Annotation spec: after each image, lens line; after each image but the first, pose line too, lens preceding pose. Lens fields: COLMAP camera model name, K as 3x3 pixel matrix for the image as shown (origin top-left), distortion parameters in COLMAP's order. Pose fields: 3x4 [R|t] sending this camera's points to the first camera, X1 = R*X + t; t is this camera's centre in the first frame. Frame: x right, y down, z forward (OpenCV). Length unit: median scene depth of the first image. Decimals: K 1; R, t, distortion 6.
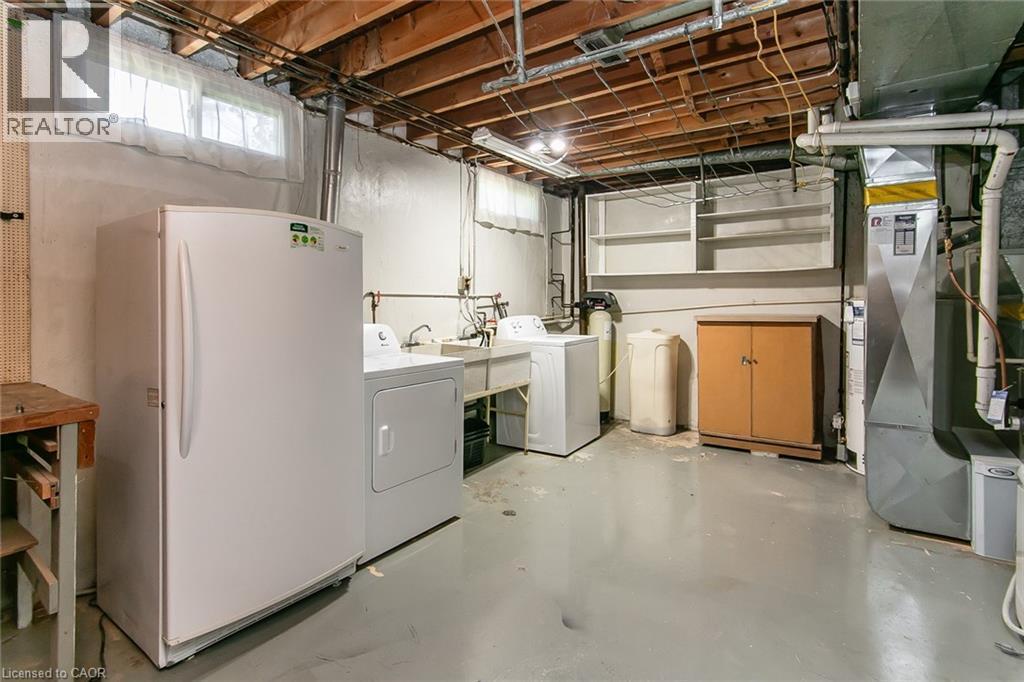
lens RADIAL K [[511.4, 0, 511.7], [0, 511.4, 303.2], [0, 0, 1]] dist [-0.000439, -0.000192]
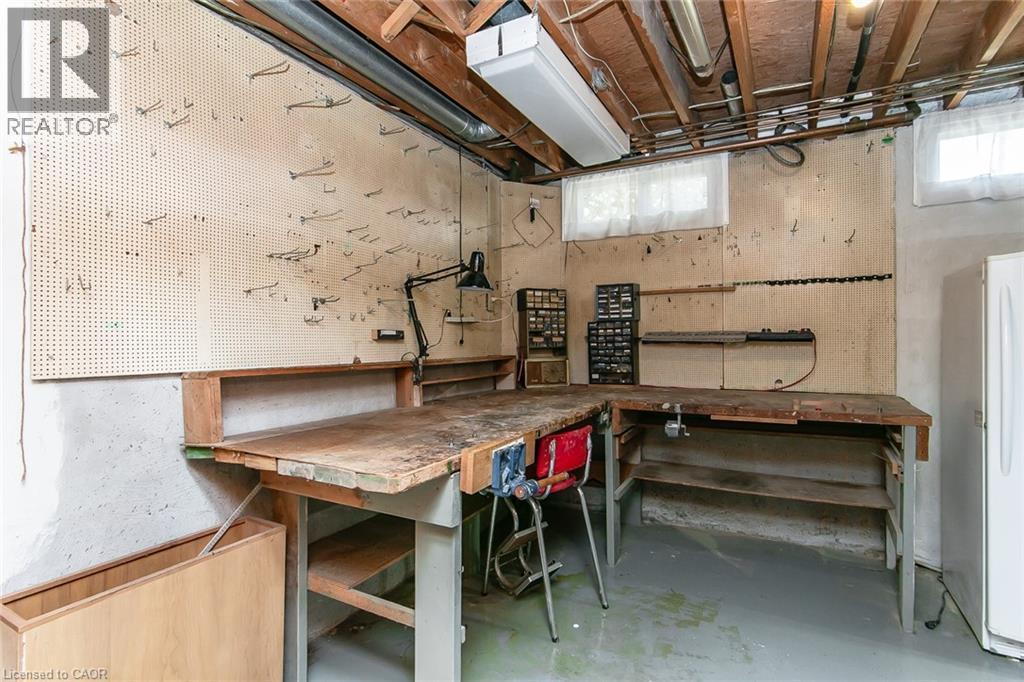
lens RADIAL K [[546.2, 0, 513.4], [0, 546.2, 340.5], [0, 0, 1]] dist [-0.001408, -0.000609]
pose [[0.146735, 0.007750, -0.989145, 0.393251], [0.005483, 0.999948, 0.008648, -0.014741], [0.989161, -0.006692, 0.146685, -0.256054]]
